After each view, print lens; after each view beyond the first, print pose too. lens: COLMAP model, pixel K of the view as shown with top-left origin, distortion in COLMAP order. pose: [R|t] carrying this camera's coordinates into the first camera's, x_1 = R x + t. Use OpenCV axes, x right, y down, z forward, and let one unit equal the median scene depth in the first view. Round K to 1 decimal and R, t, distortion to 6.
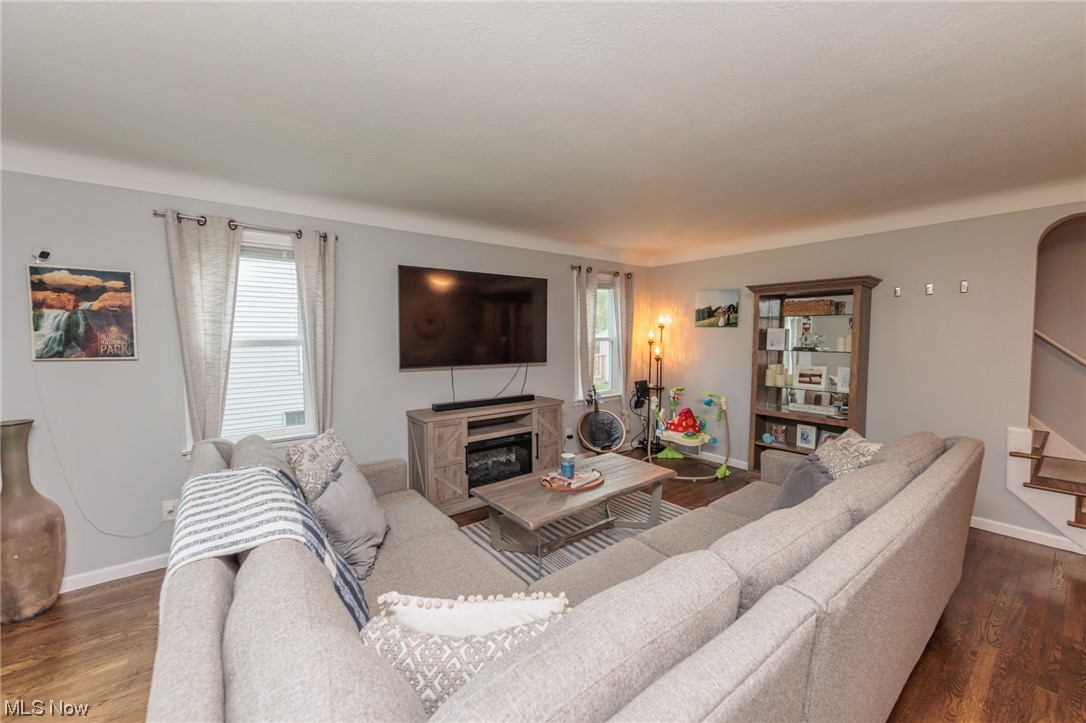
lens RADIAL K [[425.5, 0, 546.4], [0, 425.5, 358.3], [0, 0, 1]] dist [-0.002878, -0.000062]
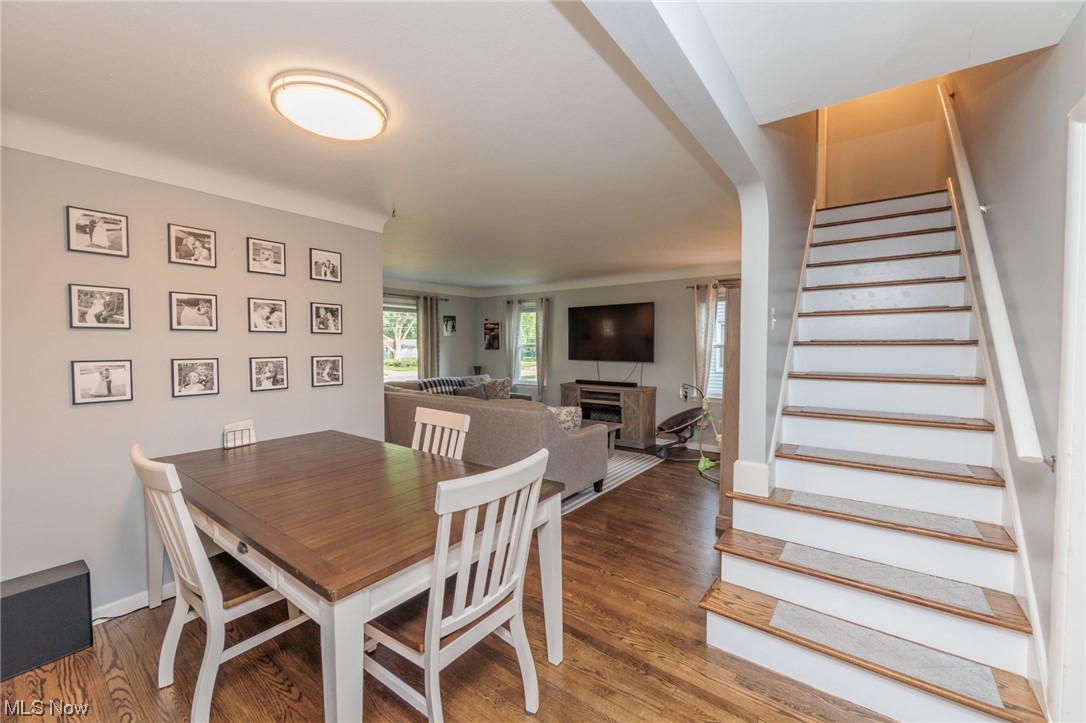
lens RADIAL K [[425.5, 0, 545.9], [0, 425.5, 355.3], [0, 0, 1]] dist [-0.002878, -0.000062]
pose [[0.251450, 0.034650, -0.967250, 1.807189], [-0.044655, 0.998710, 0.024168, -0.043788], [0.966840, 0.037116, 0.252673, 0.462581]]
